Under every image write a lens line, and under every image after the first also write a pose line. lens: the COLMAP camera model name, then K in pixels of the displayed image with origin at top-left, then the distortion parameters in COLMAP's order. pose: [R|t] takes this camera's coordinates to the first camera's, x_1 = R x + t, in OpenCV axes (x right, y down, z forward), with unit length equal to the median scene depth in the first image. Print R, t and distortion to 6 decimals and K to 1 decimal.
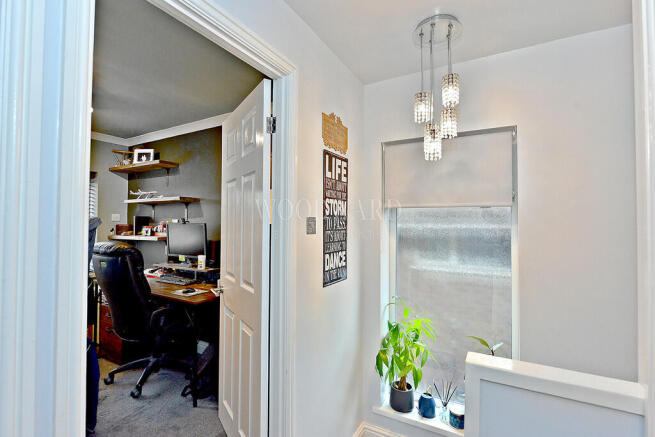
lens RADIAL K [[309.2, 0, 328.1], [0, 309.2, 217.0], [0, 0, 1]] dist [-0.001587, -0.000072]
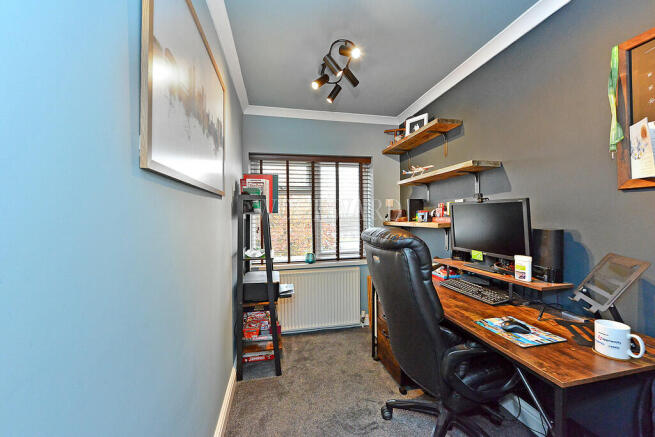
lens RADIAL K [[257.6, 0, 327.2], [0, 257.6, 217.0], [0, 0, 1]] dist [-0.017657, -0.000383]
pose [[0.667372, -0.010642, -0.744648, -0.258314], [0.028458, 0.999532, 0.011219, 0.034191], [0.744180, -0.028679, 0.667363, 0.374358]]
